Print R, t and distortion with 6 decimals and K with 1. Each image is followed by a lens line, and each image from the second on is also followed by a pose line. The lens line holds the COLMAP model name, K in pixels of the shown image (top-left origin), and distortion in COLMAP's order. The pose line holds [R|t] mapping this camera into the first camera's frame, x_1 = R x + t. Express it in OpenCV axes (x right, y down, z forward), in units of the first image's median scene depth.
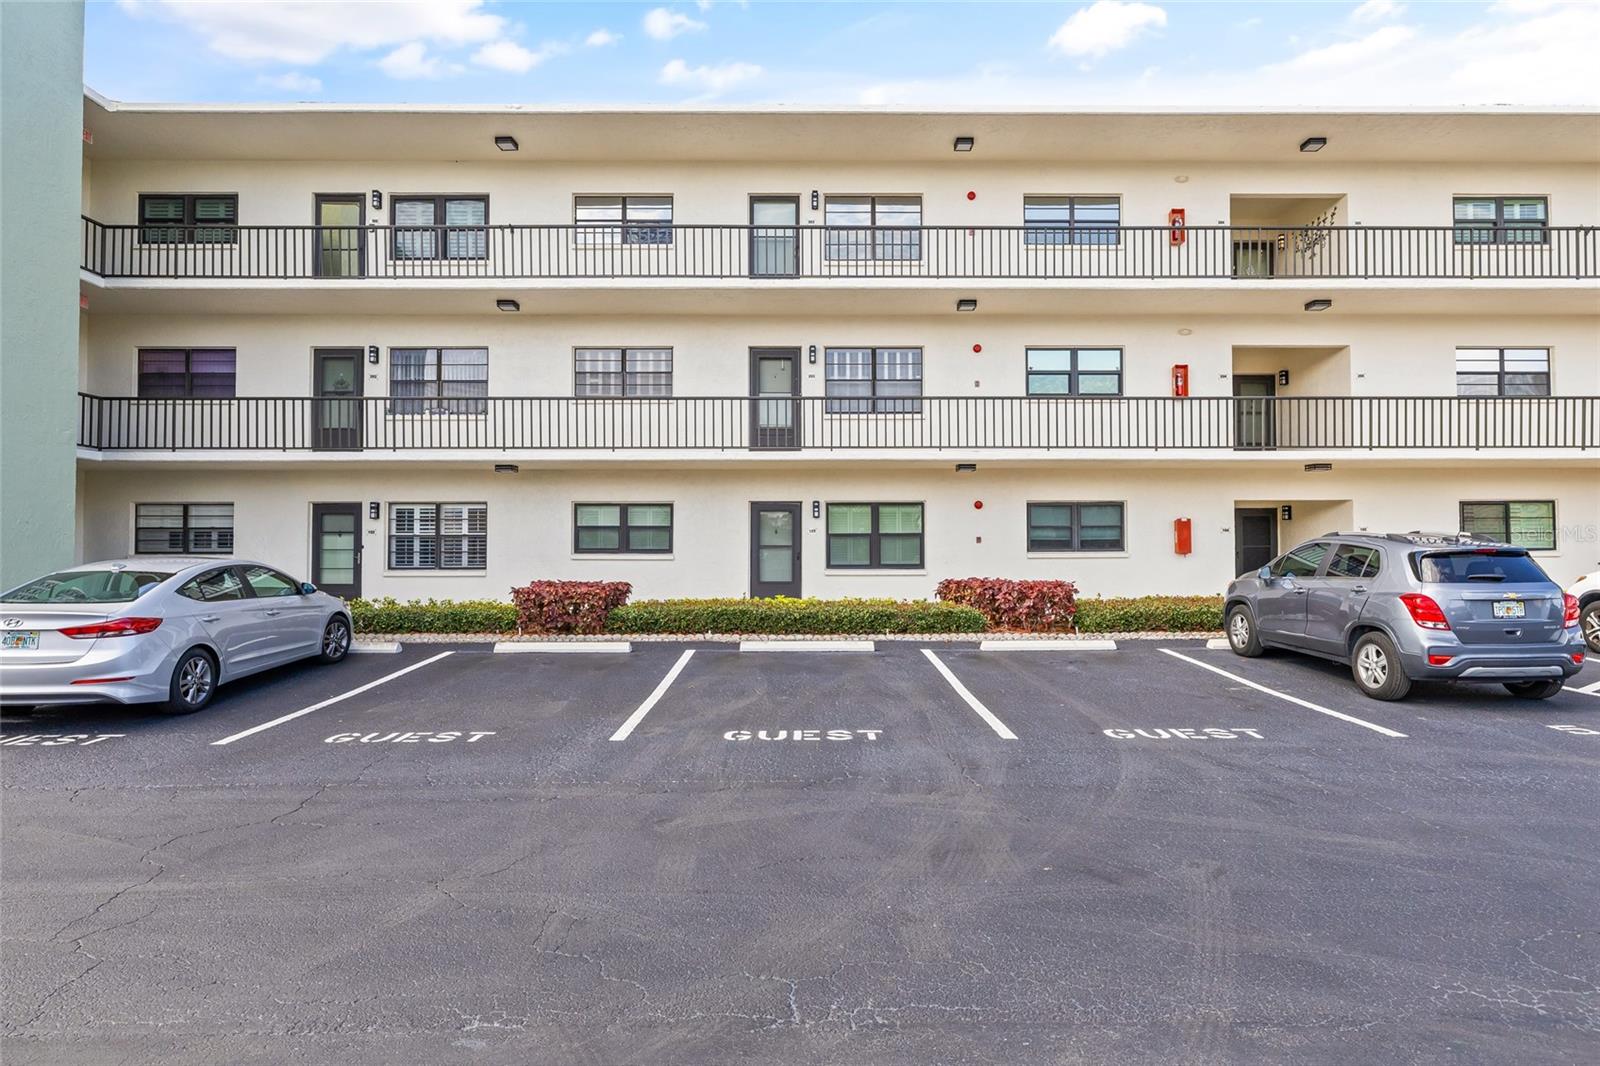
lens RADIAL K [[856.8, 0, 799.8], [0, 856.8, 540.7], [0, 0, 1]] dist [0.001489, 0.000239]
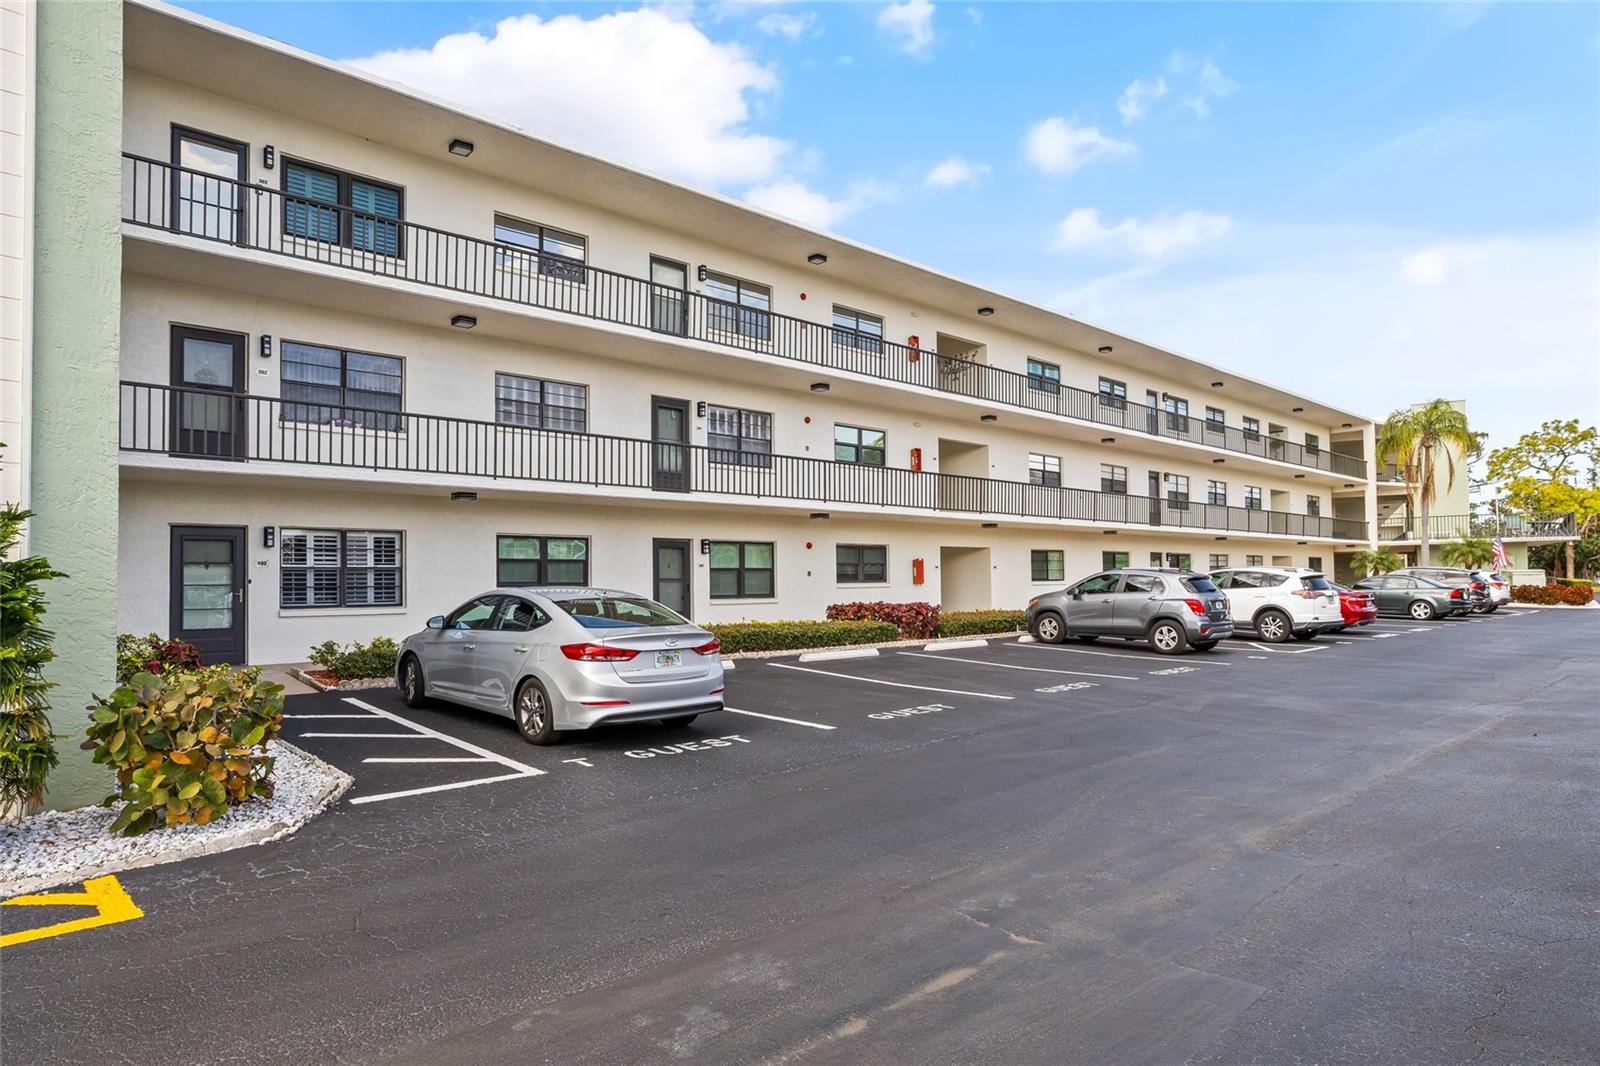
lens RADIAL K [[856.8, 0, 891.5], [0, 856.8, 574.7], [0, 0, 1]] dist [0.001489, 0.000239]
pose [[0.739787, -0.000335, 0.672841, -0.562637], [0.001606, 0.999998, -0.001268, 0.002681], [-0.672839, 0.002019, 0.739786, -0.004383]]
